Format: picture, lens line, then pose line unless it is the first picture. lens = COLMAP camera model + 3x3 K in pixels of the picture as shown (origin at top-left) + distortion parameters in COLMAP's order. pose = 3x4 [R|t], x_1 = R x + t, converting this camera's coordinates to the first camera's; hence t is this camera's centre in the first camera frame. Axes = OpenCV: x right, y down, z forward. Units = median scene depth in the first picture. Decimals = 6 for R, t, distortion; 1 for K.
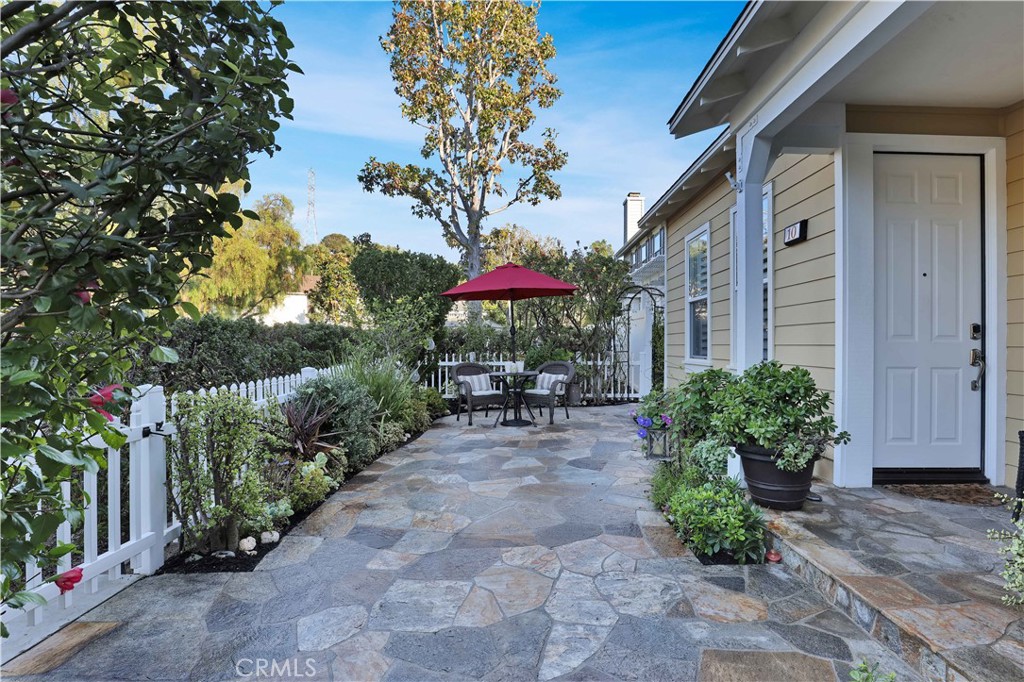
lens RADIAL K [[487.7, 0, 512.0], [0, 487.7, 346.7], [0, 0, 1]] dist [-0.029321, 0.004808]
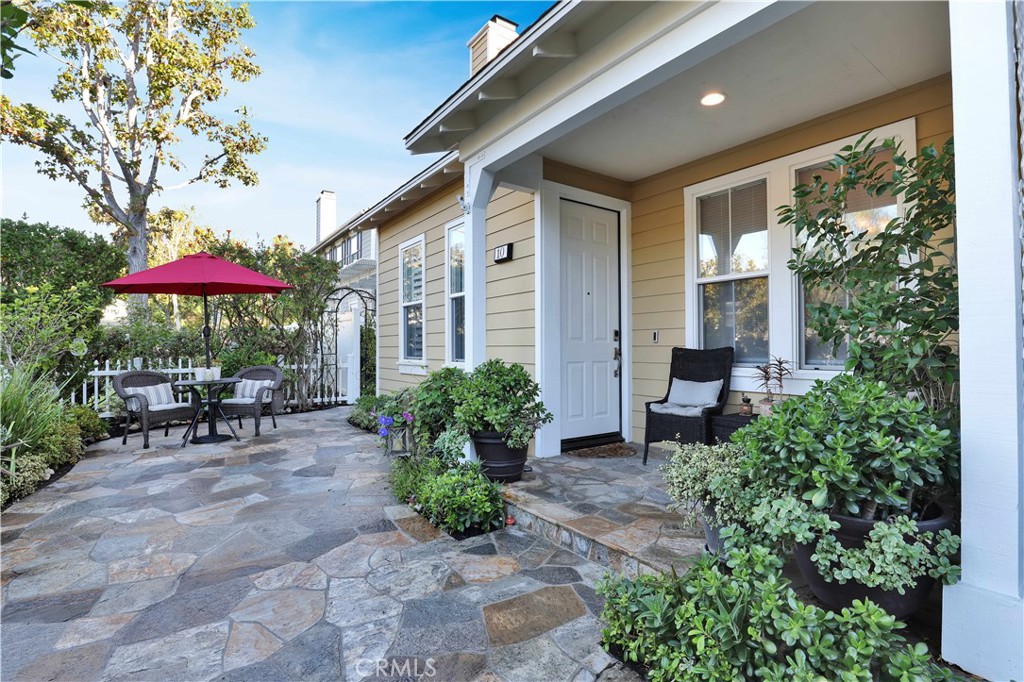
lens RADIAL K [[487.7, 0, 511.6], [0, 487.7, 342.3], [0, 0, 1]] dist [-0.029321, 0.004808]
pose [[0.815324, -0.002253, 0.579001, -0.064778], [0.010205, 0.999893, -0.010479, 0.000521], [-0.578915, 0.014453, 0.815260, -0.001473]]
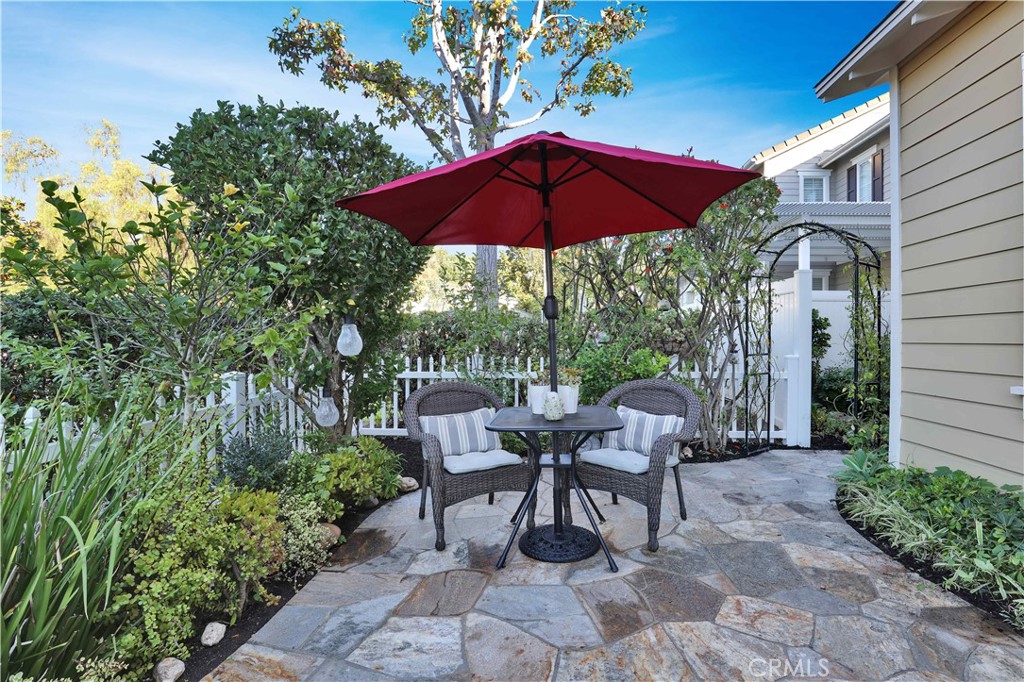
lens RADIAL K [[487.7, 0, 512.5], [0, 487.7, 342.7], [0, 0, 1]] dist [-0.029321, 0.004808]
pose [[0.996864, -0.004450, -0.079005, 0.003201], [0.004372, 0.999990, -0.001150, -0.005091], [0.079010, 0.000801, 0.996874, 0.764240]]
